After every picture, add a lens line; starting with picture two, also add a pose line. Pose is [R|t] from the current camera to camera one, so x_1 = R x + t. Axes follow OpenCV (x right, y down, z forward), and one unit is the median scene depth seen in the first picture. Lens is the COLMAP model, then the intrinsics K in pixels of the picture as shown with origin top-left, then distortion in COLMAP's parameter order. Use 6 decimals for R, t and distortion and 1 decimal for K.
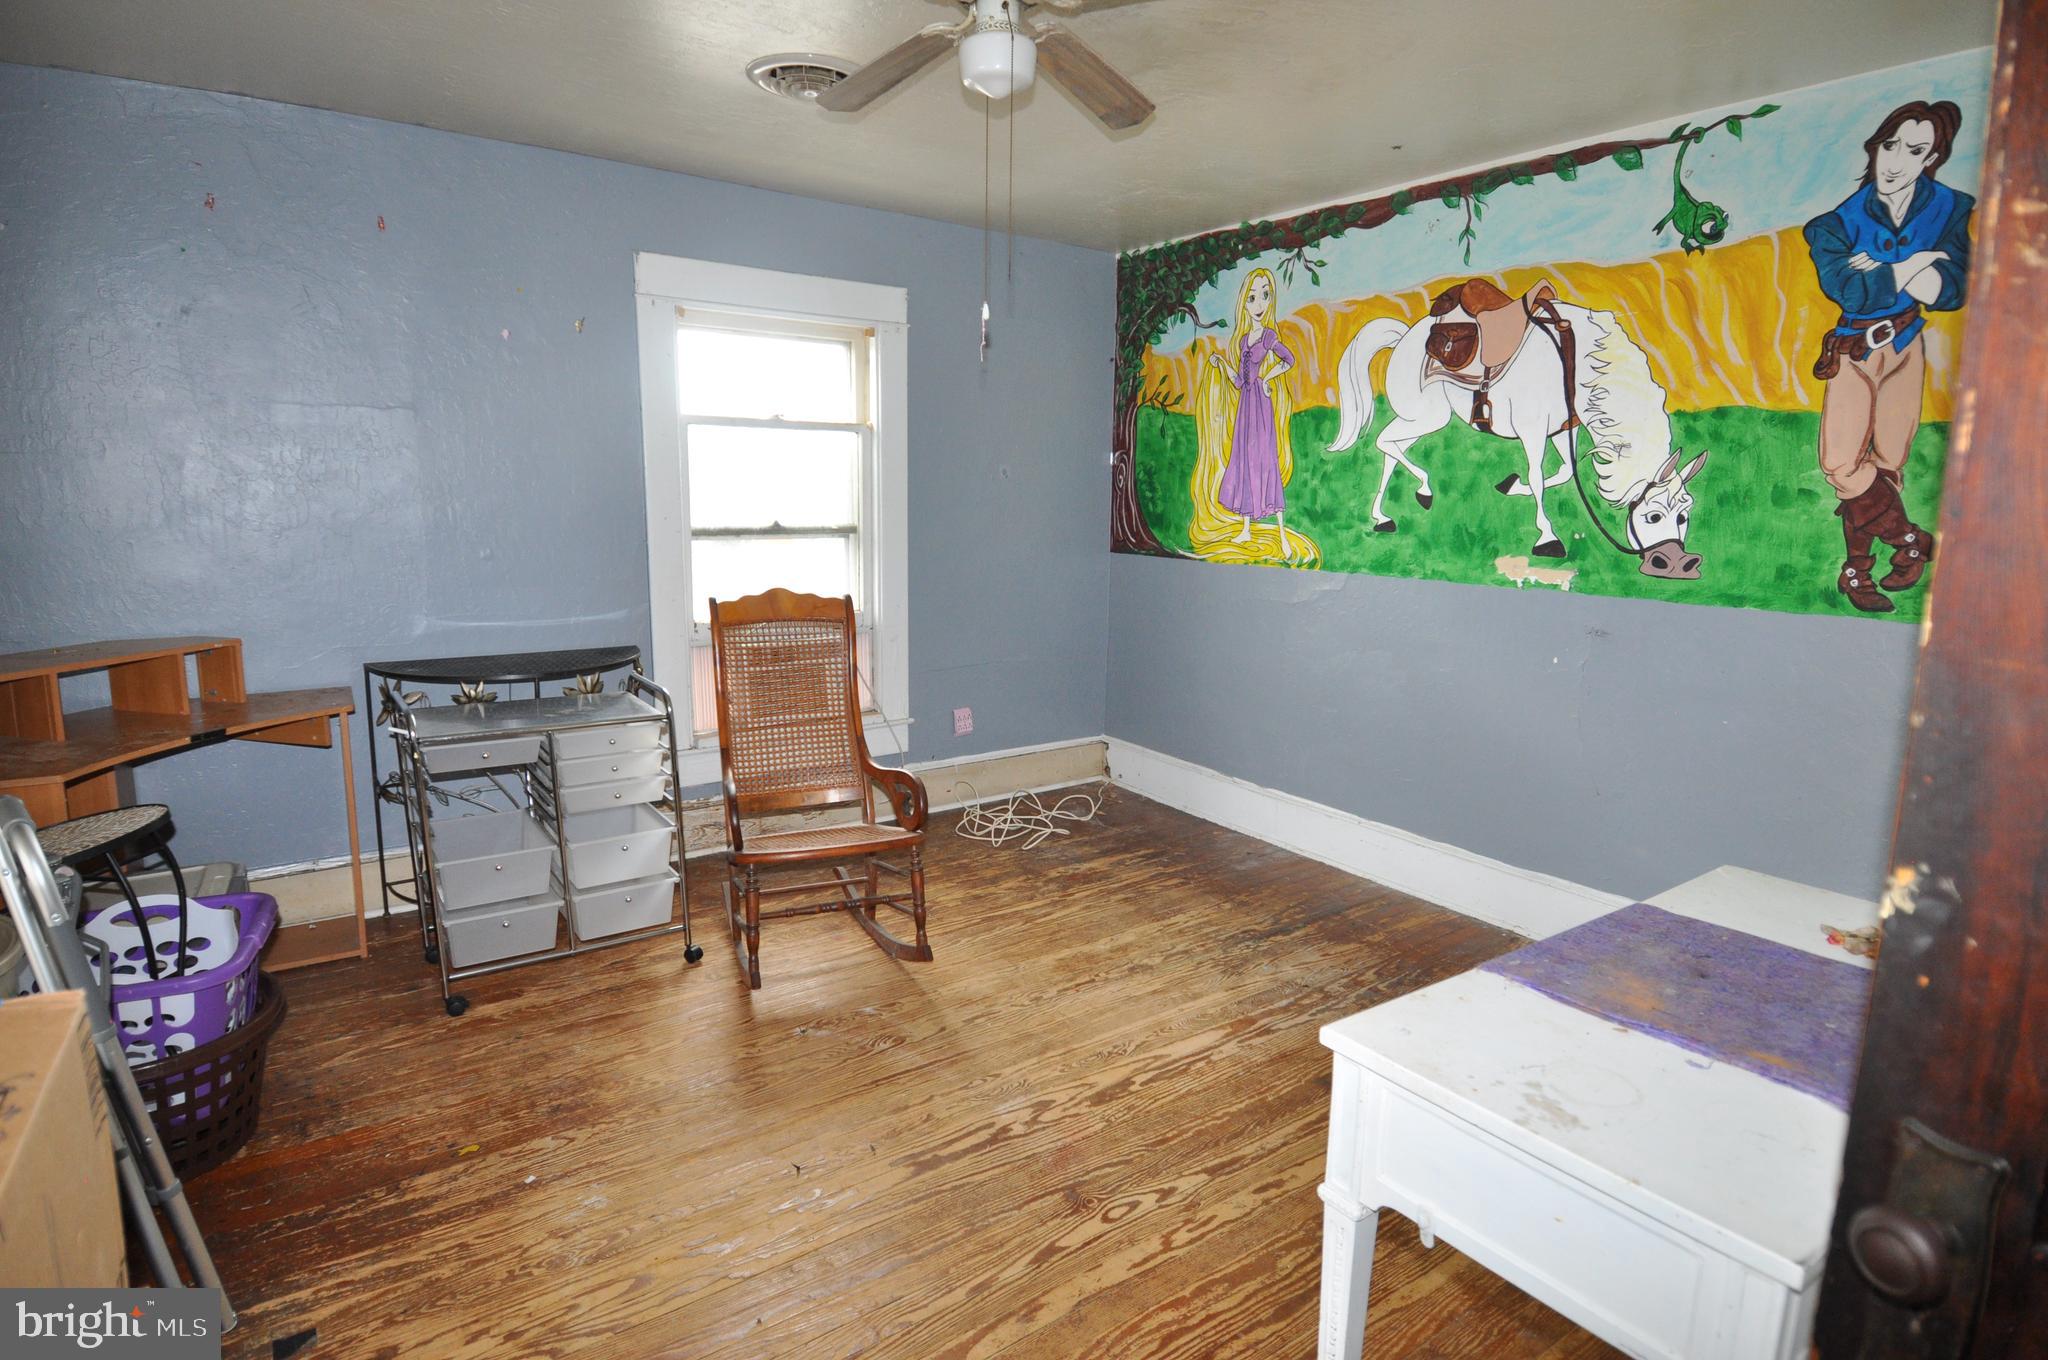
lens RADIAL K [[1082.2, 0, 1019.1], [0, 1082.2, 675.8], [0, 0, 1]] dist [0.009426, -0.002131]
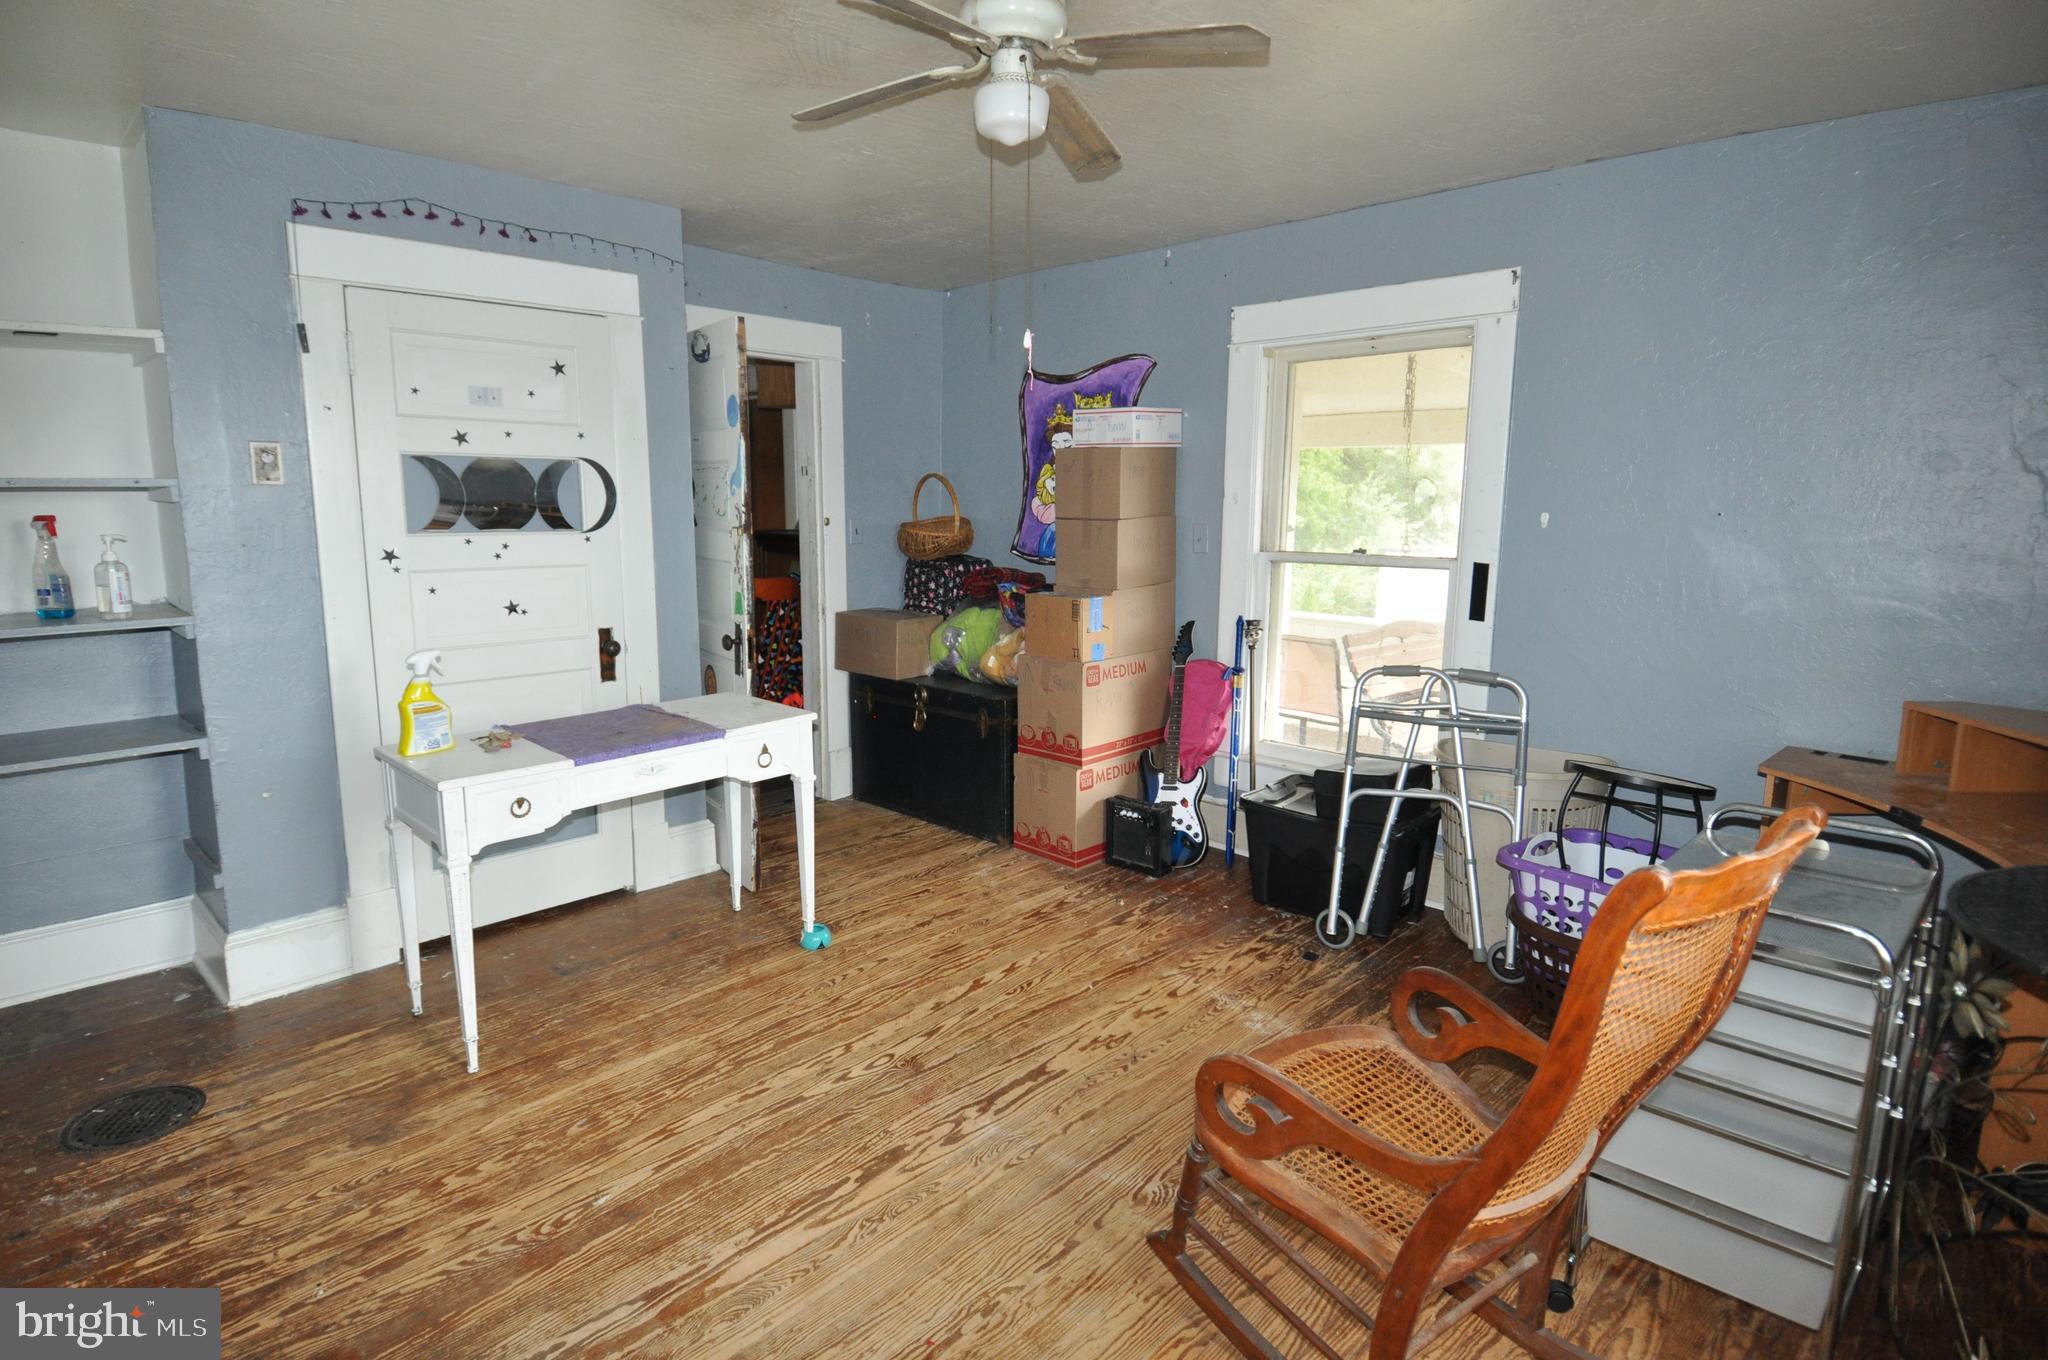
lens RADIAL K [[1082.2, 0, 1023.3], [0, 1082.2, 674.2], [0, 0, 1]] dist [0.009426, -0.002131]
pose [[-0.982960, 0.011987, -0.183429, 0.142699], [-0.049307, 0.944109, 0.325925, -0.351140], [0.177084, 0.329415, -0.927430, 1.891420]]
